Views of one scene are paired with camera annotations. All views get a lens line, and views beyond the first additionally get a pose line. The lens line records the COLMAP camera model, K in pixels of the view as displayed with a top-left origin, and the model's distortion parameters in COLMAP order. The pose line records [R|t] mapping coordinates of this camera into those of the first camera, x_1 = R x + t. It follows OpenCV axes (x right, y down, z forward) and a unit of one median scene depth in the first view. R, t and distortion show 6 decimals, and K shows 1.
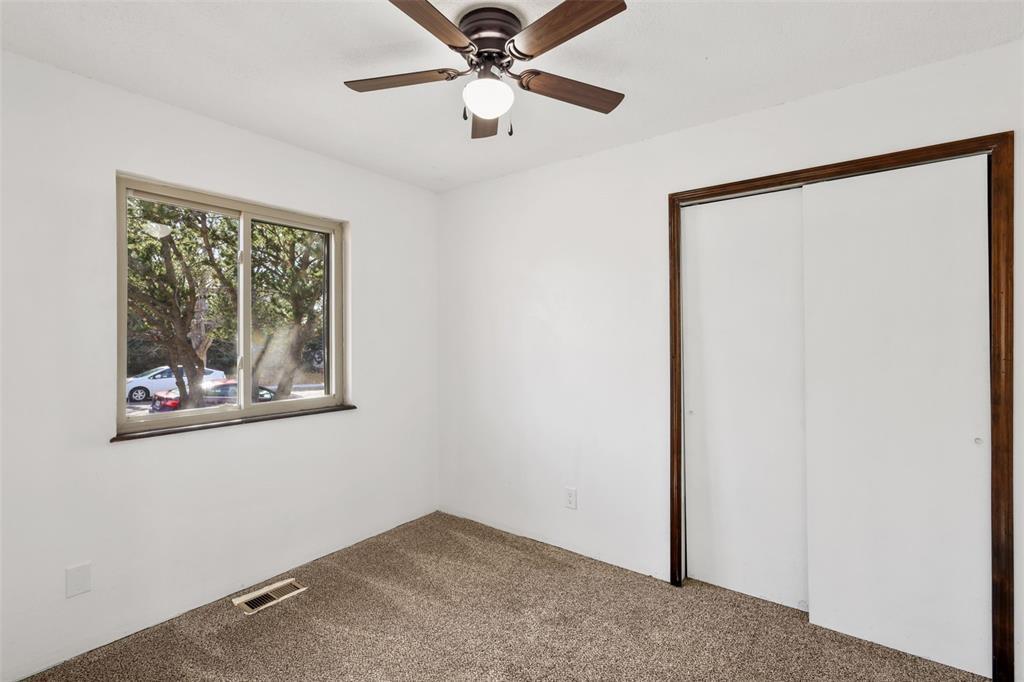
lens RADIAL K [[483.1, 0, 511.1], [0, 483.1, 342.7], [0, 0, 1]] dist [-0.001062, 0.000175]
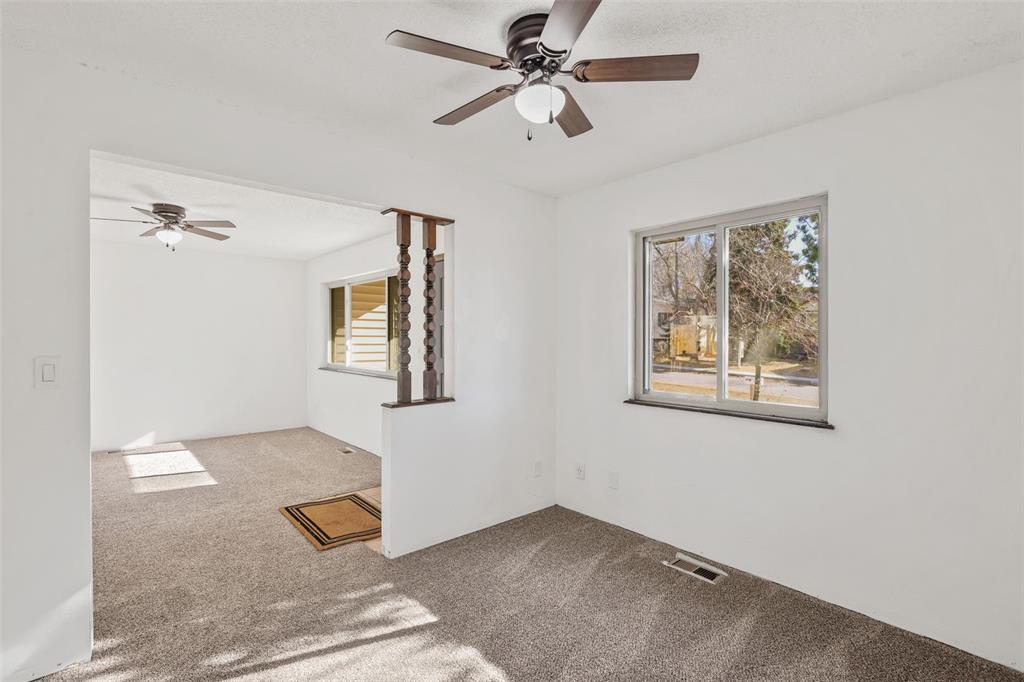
lens RADIAL K [[483.1, 0, 511.1], [0, 483.1, 342.7], [0, 0, 1]] dist [-0.001062, 0.000175]
pose [[-0.220548, 0.011556, -0.975308, 0.653769], [-0.015107, 0.999769, 0.015262, -0.007769], [0.975259, 0.018099, -0.220323, 0.794651]]
